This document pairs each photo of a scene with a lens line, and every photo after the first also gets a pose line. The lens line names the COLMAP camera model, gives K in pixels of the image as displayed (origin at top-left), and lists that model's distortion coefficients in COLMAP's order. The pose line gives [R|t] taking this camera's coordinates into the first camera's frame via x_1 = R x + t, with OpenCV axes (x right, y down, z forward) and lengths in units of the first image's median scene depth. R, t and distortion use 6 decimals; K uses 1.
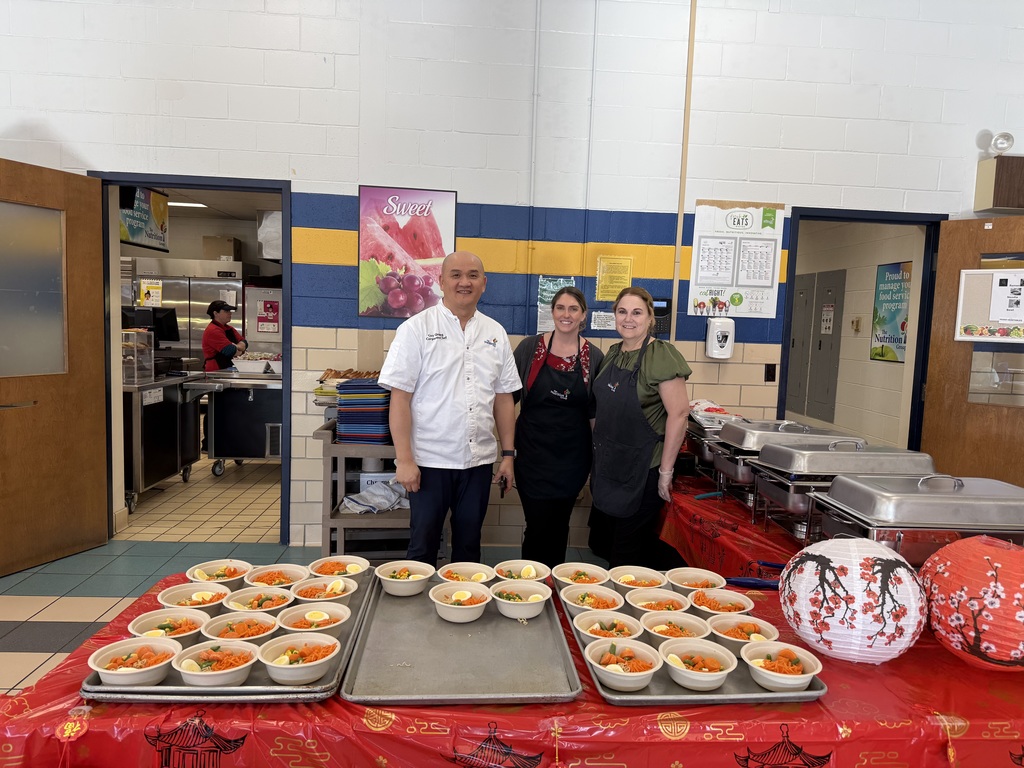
lens RADIAL K [[713.6, 0, 512.0], [0, 713.6, 384.0], [0, 0, 1]] dist [0.070798, -0.089008]
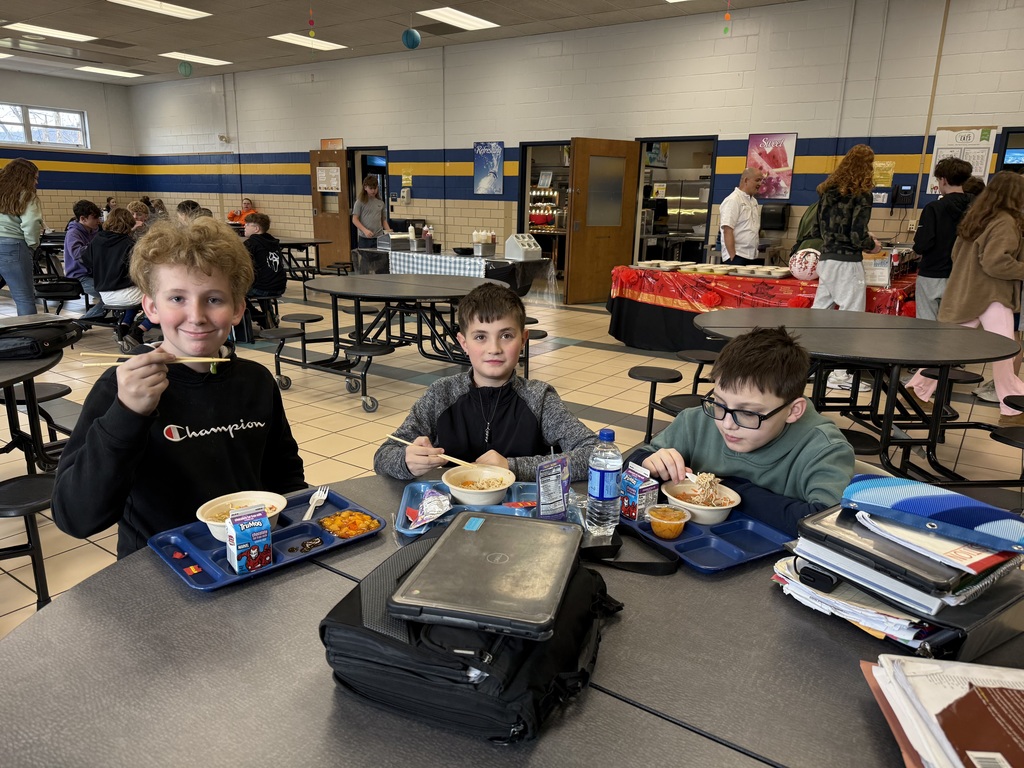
lens RADIAL K [[713.6, 0, 512.0], [0, 713.6, 384.0], [0, 0, 1]] dist [0.070798, -0.089008]
pose [[0.788025, 0.134427, -0.600787, 0.586887], [-0.055825, 0.987452, 0.147720, 0.166243], [0.613106, -0.082868, 0.785642, -1.105209]]
